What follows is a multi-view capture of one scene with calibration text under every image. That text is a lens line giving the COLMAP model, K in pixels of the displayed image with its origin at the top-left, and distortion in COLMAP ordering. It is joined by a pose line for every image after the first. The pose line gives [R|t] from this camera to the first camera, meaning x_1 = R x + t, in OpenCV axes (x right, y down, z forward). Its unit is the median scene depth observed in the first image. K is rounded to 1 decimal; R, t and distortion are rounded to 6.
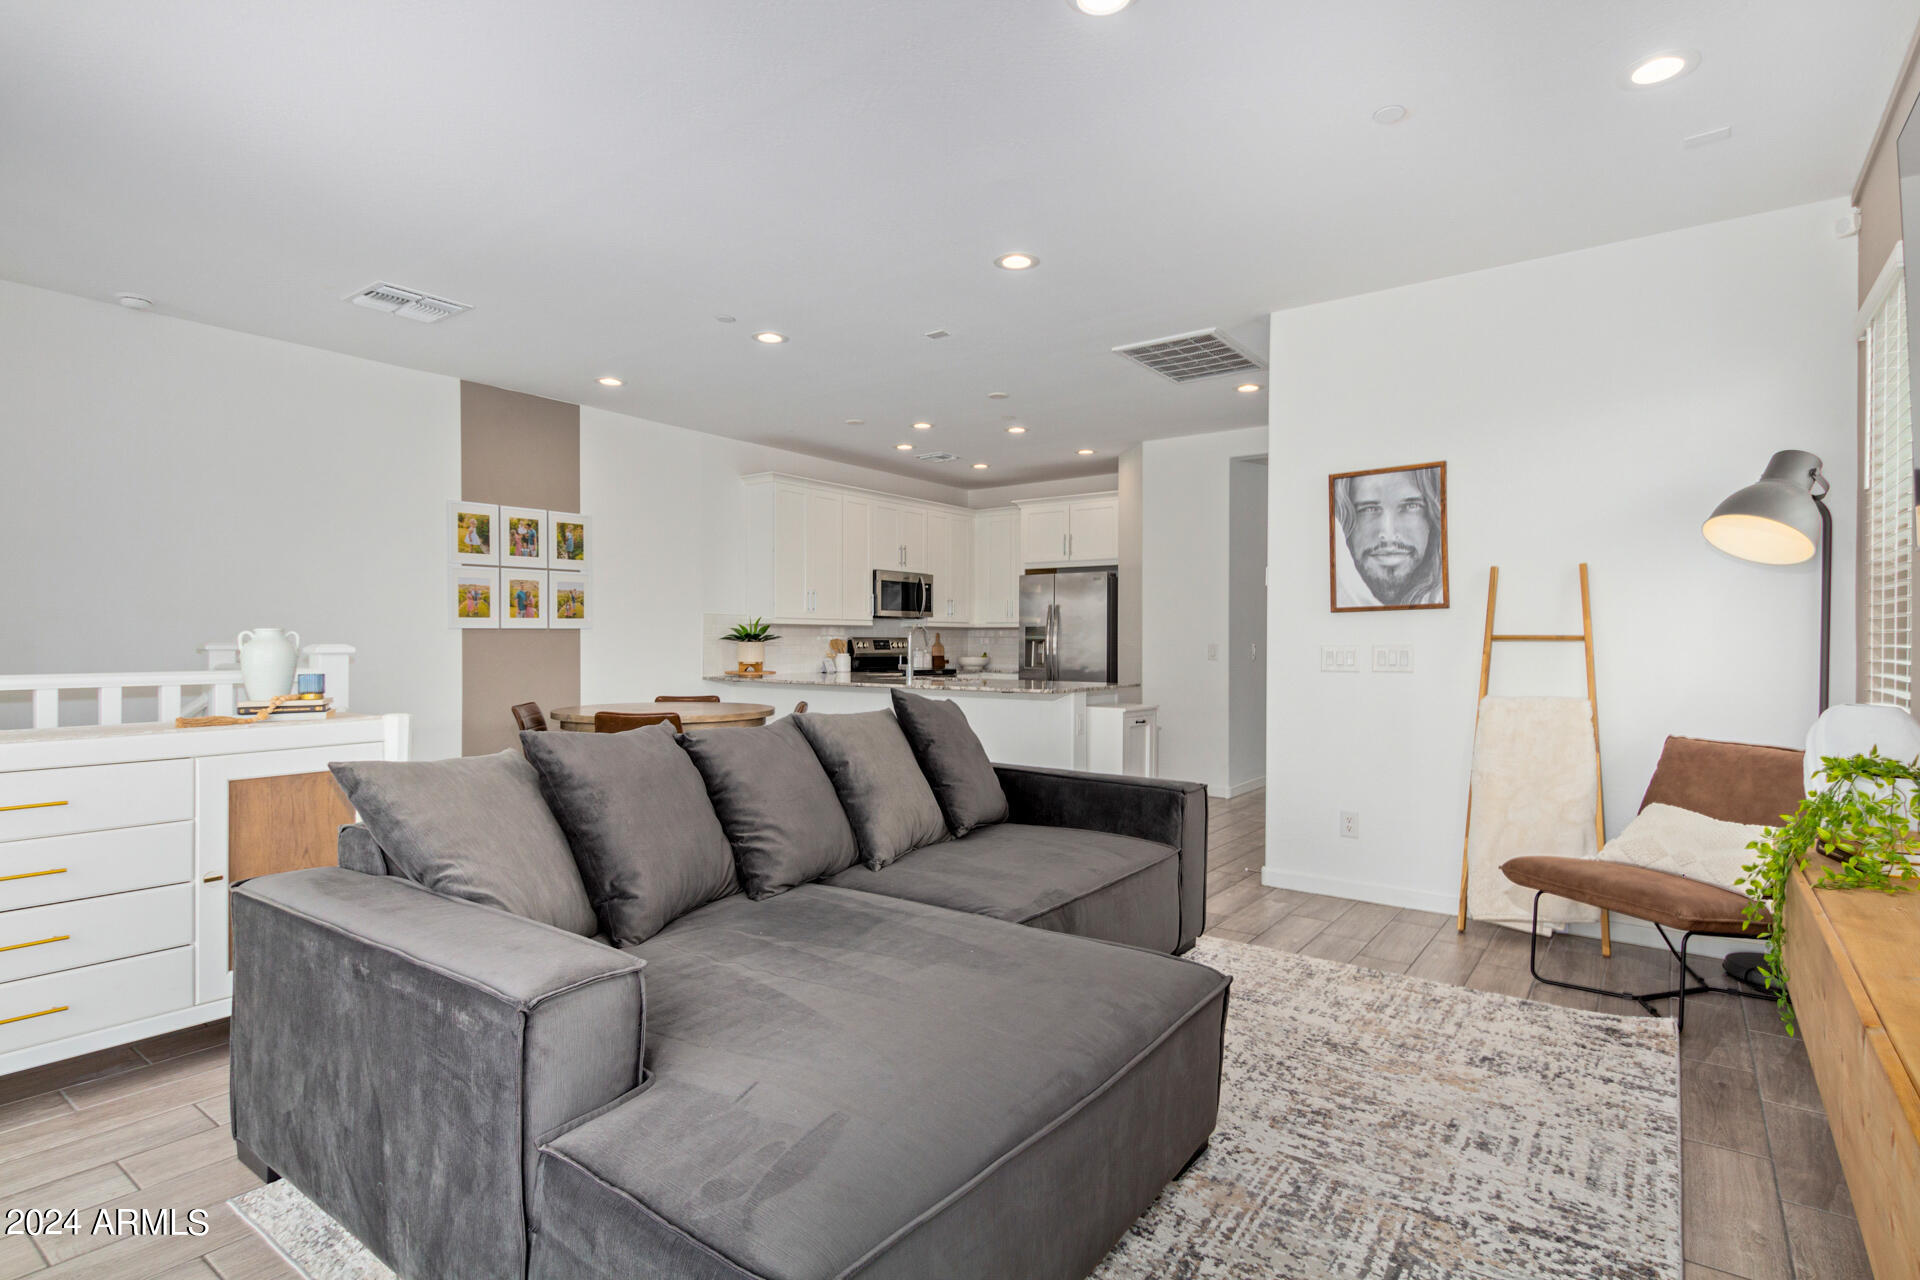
lens RADIAL K [[934.6, 0, 944.8], [0, 934.6, 646.6], [0, 0, 1]] dist [-0.000819, -0.000187]
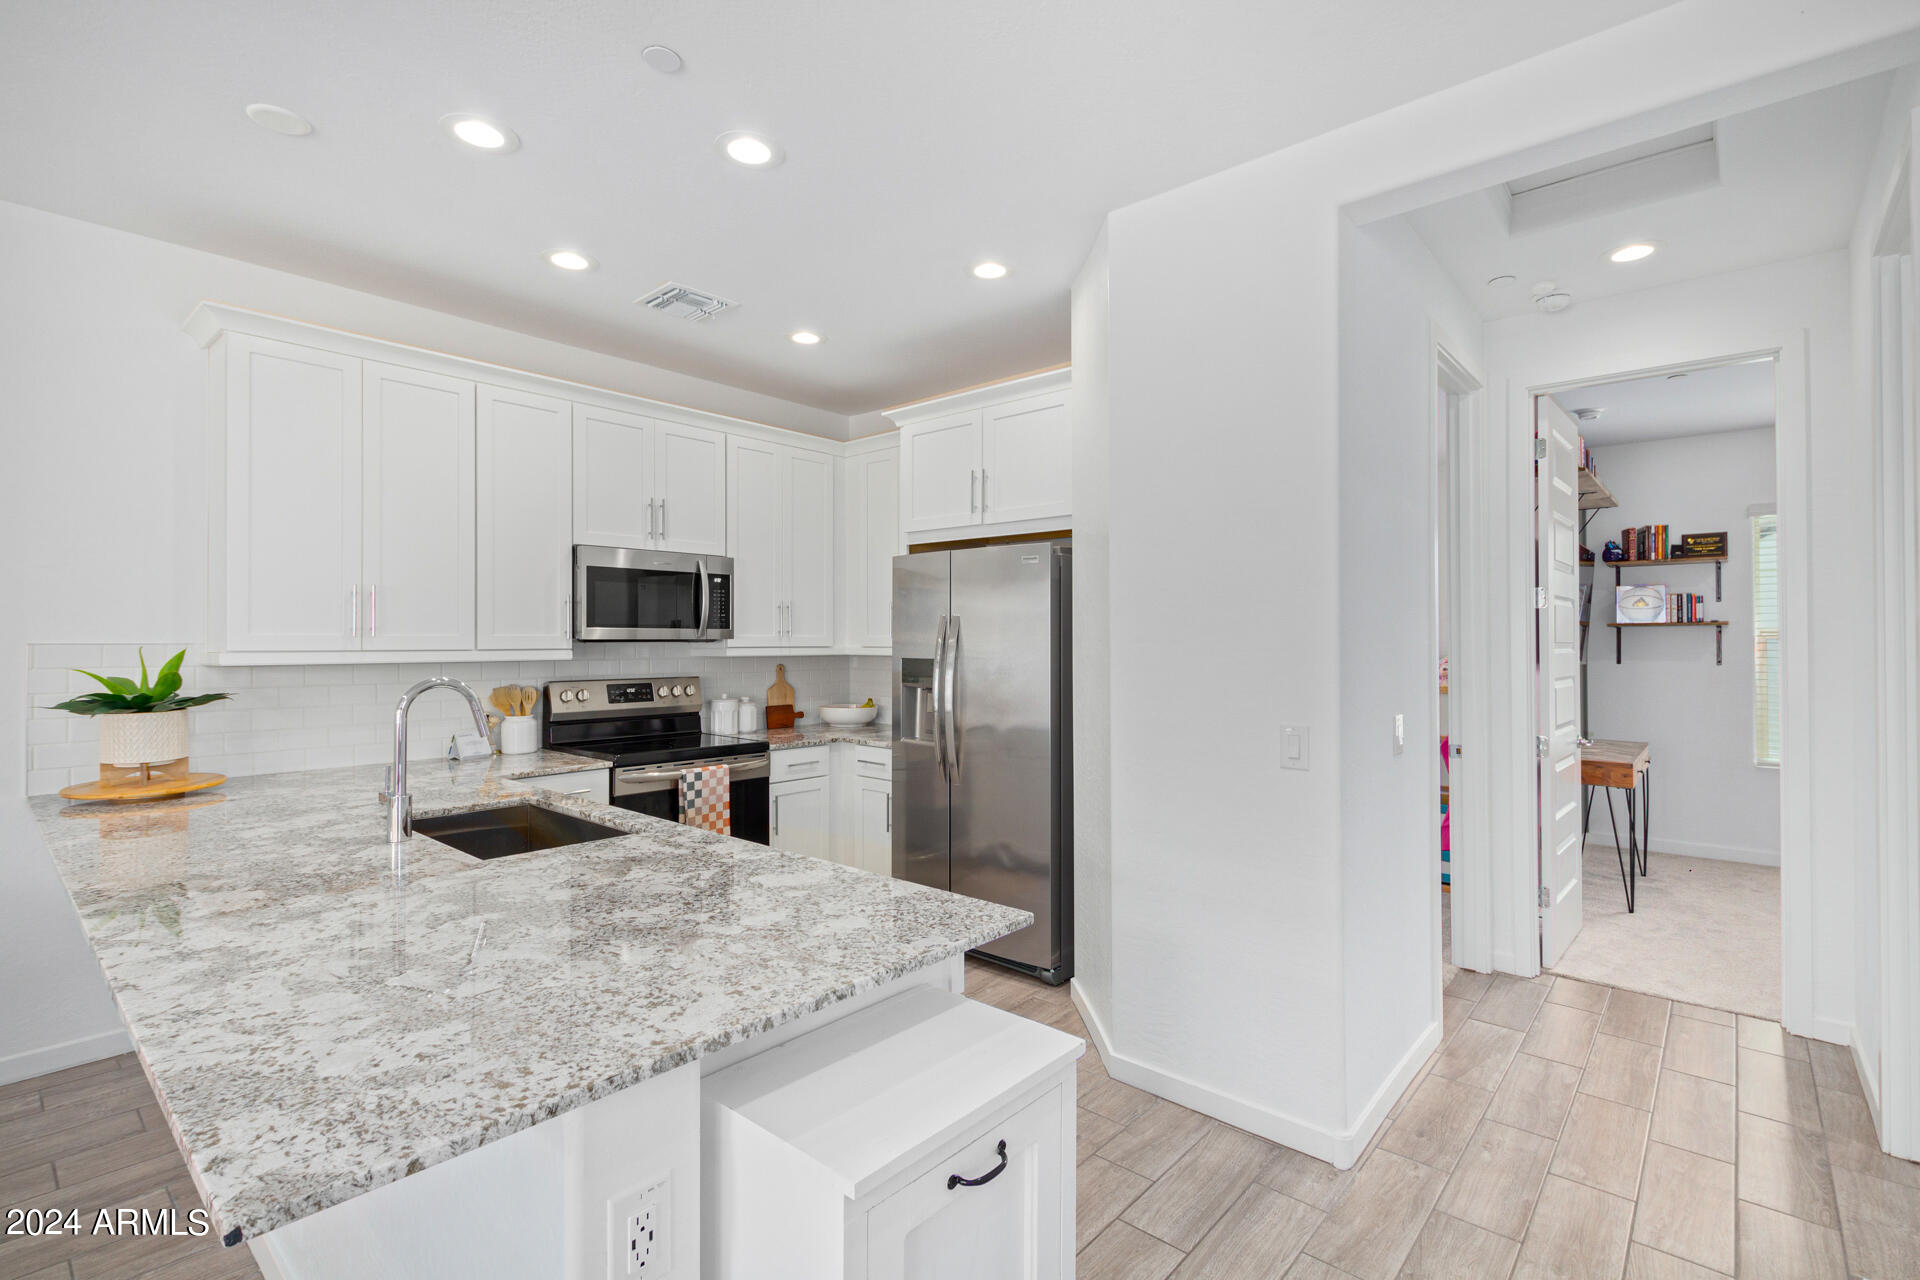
lens RADIAL K [[889.1, 0, 960.0], [0, 889.1, 640.0], [0, 0, 1]] dist [0.003456, -0.000068]
pose [[0.997165, -0.001570, -0.075235, 0.220149], [0.001072, 0.999977, -0.006651, -0.040194], [0.075243, 0.006552, 0.997144, 0.759688]]
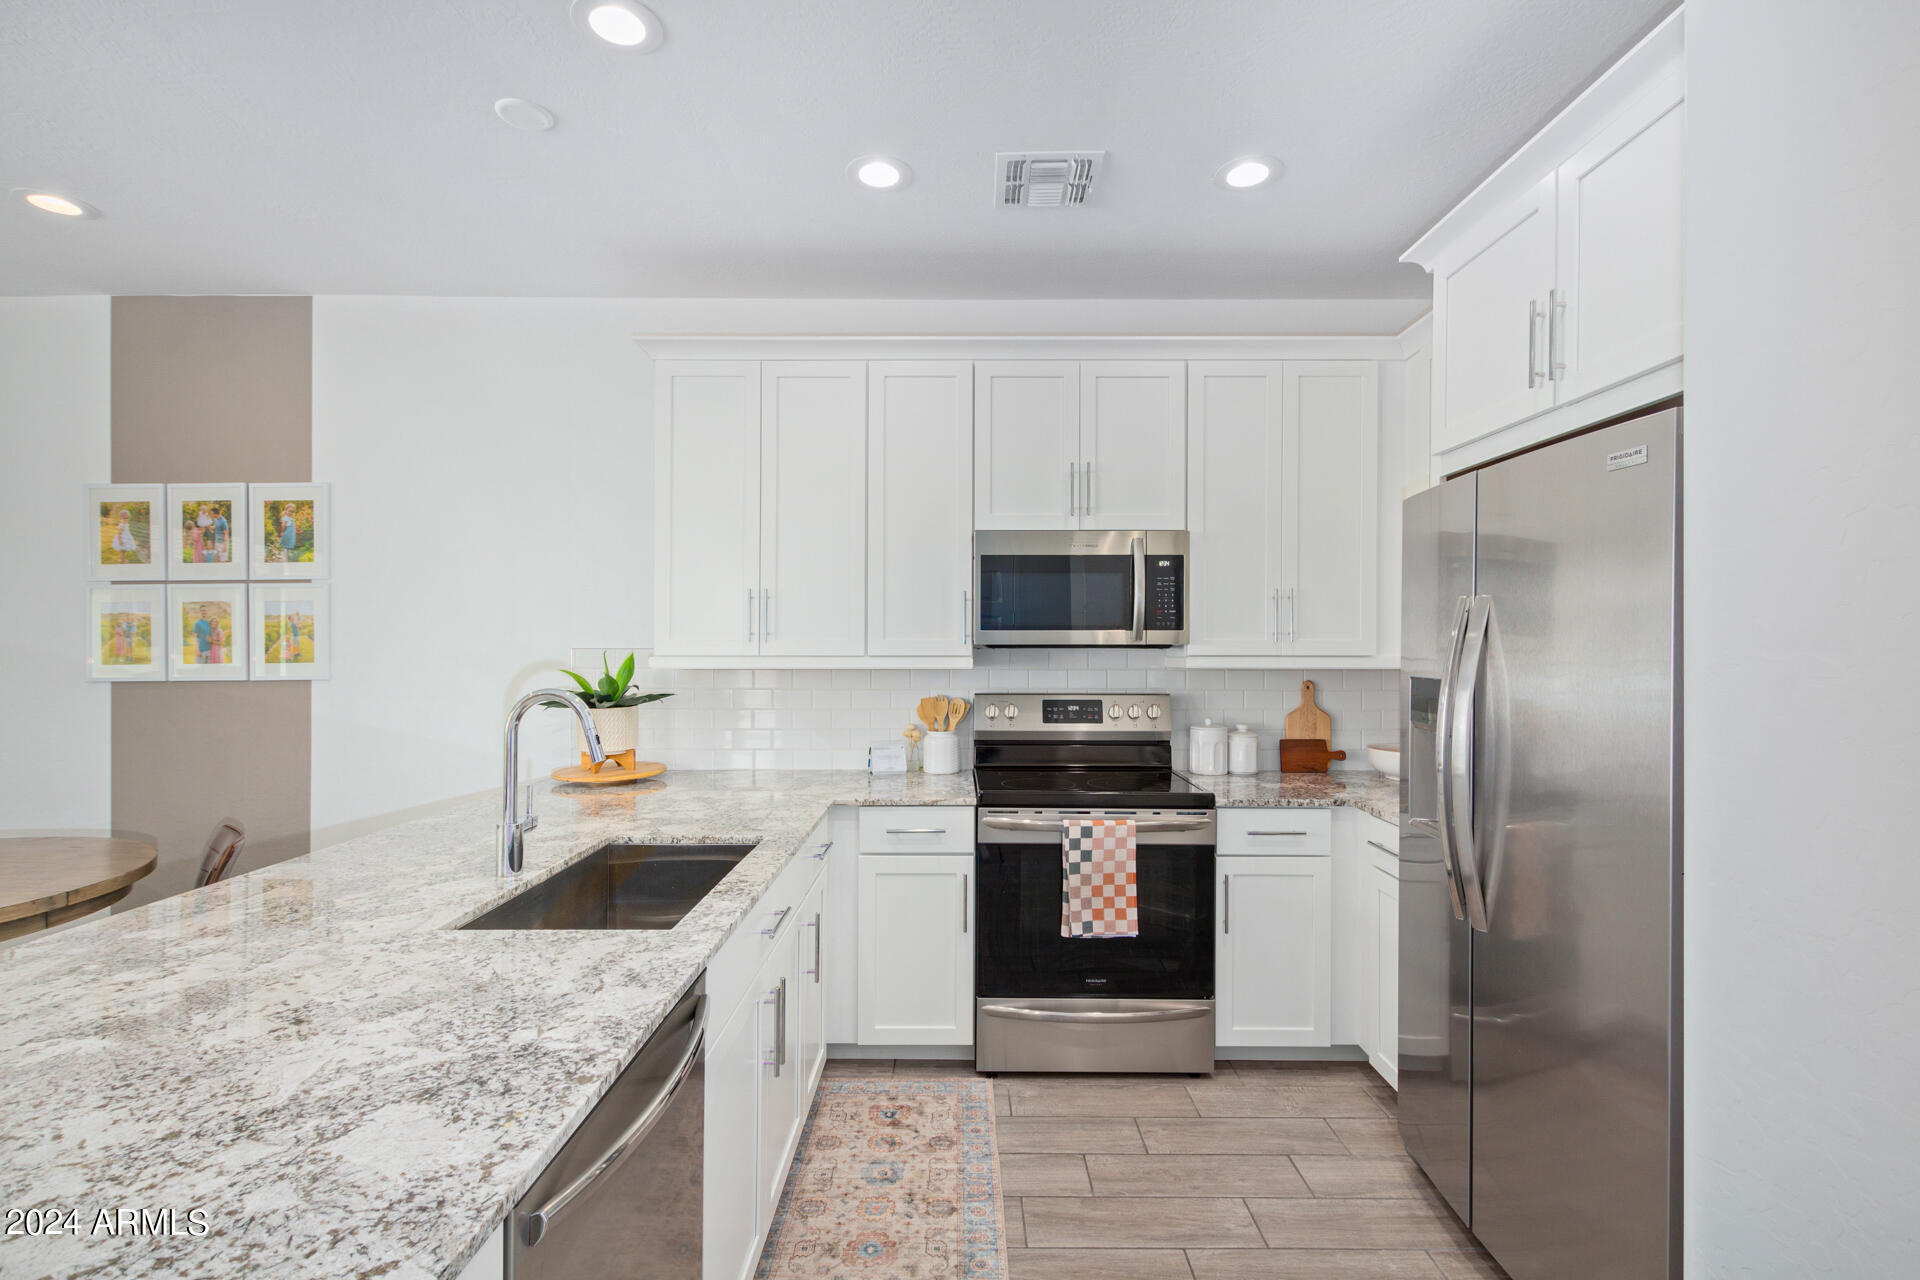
lens RADIAL K [[878.3, 0, 958.1], [0, 878.3, 647.4], [0, 0, 1]] dist [0.001048, -0.001049]
pose [[0.610548, -0.004282, -0.791968, 0.306854], [-0.004920, 0.999946, -0.009200, -0.038504], [0.791964, 0.009513, 0.610494, 1.047771]]
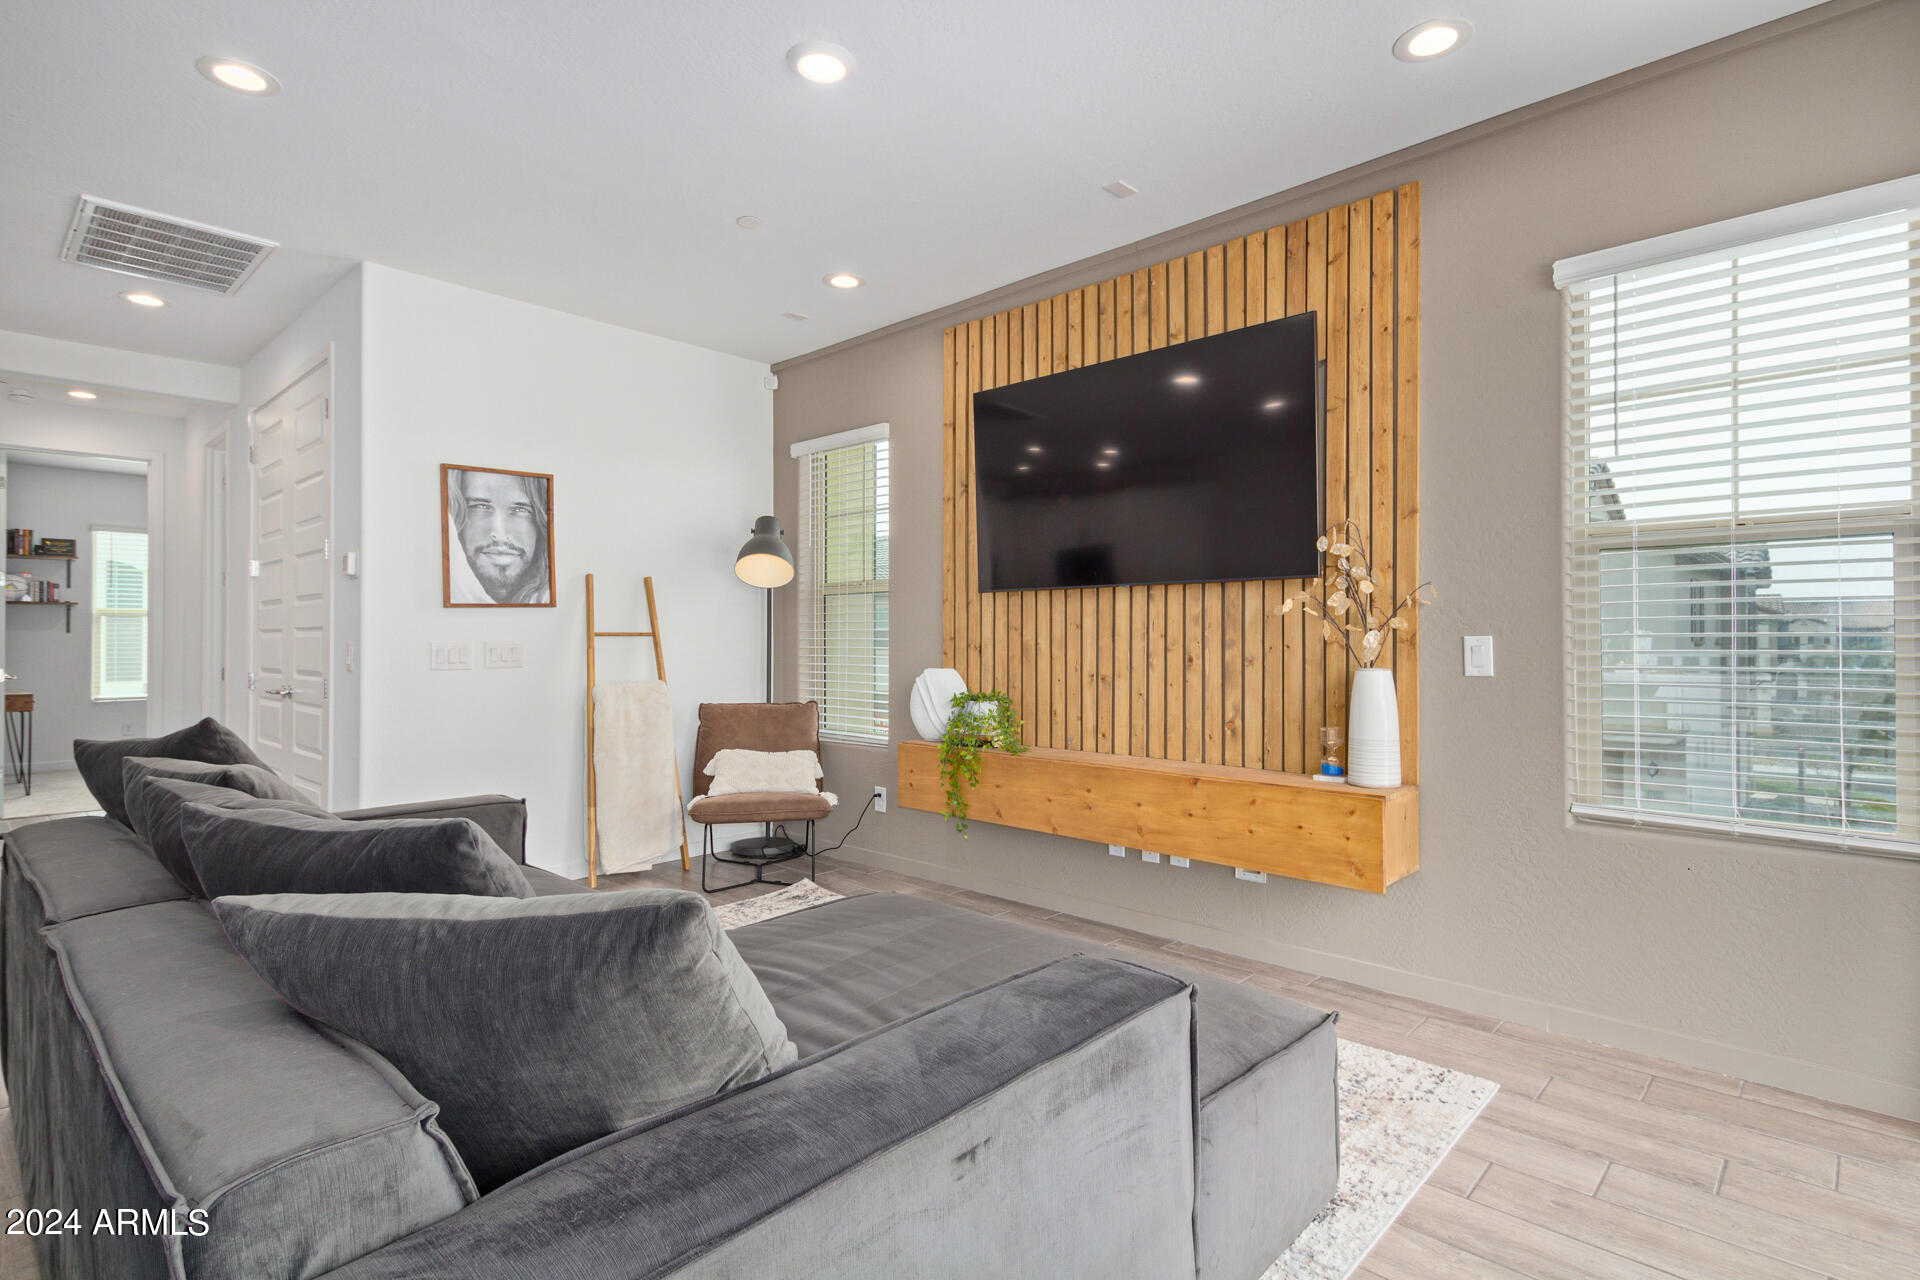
lens RADIAL K [[948.4, 0, 977.9], [0, 948.4, 635.1], [0, 0, 1]] dist [0.006730, 0.000510]
pose [[0.095966, -0.001243, 0.995384, -0.355496], [0.009532, 0.999955, 0.000330, -0.002944], [-0.995339, 0.009457, 0.095974, 0.259093]]
